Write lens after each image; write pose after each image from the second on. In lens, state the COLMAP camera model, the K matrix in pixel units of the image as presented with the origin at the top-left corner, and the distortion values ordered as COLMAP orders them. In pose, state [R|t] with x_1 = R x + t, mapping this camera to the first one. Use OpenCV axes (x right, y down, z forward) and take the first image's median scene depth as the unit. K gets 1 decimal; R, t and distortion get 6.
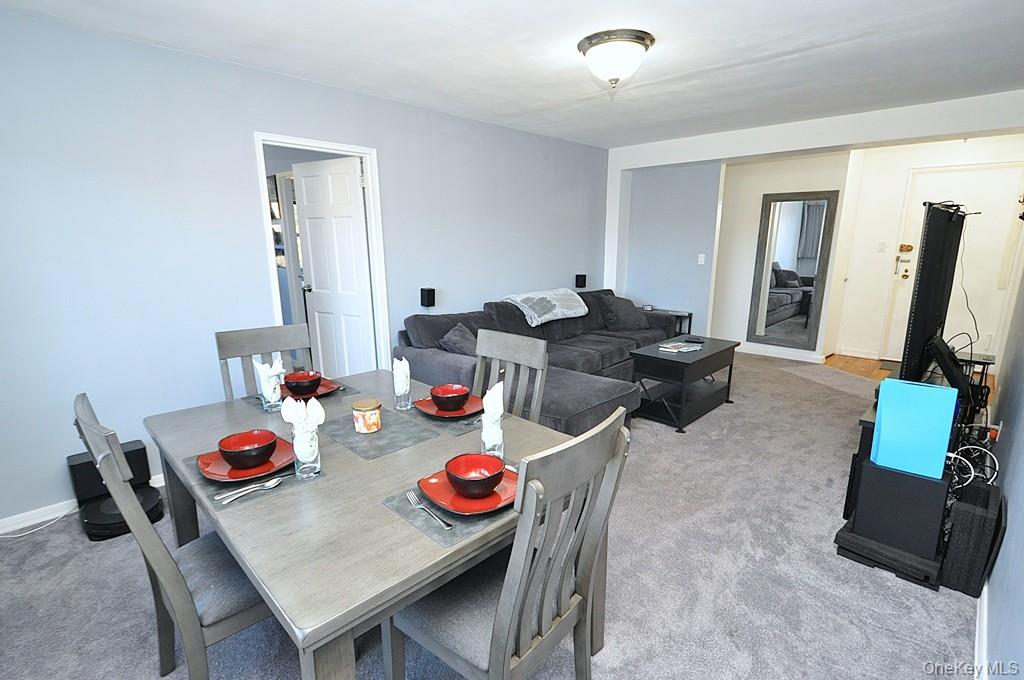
lens RADIAL K [[491.1, 0, 511.5], [0, 491.1, 345.5], [0, 0, 1]] dist [0.001519, -0.000613]
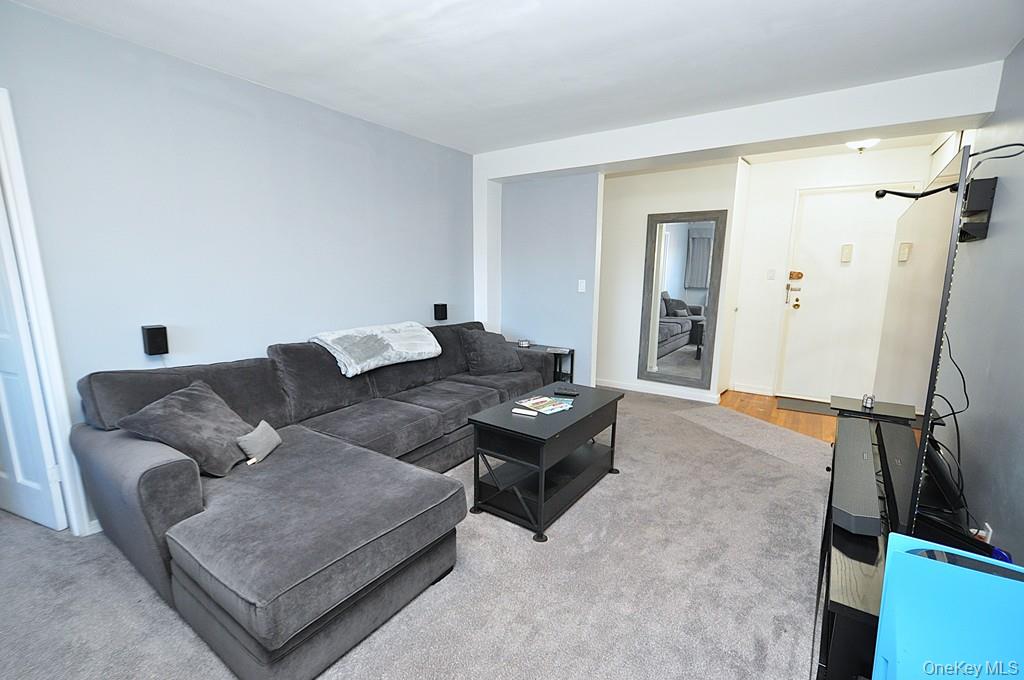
lens RADIAL K [[463.2, 0, 509.5], [0, 463.2, 344.1], [0, 0, 1]] dist [-0.000910, 0.001031]
pose [[0.986668, -0.014219, 0.162125, 0.140514], [0.023249, 0.998274, -0.053935, -0.037812], [-0.161079, 0.056985, 0.985295, 0.254902]]
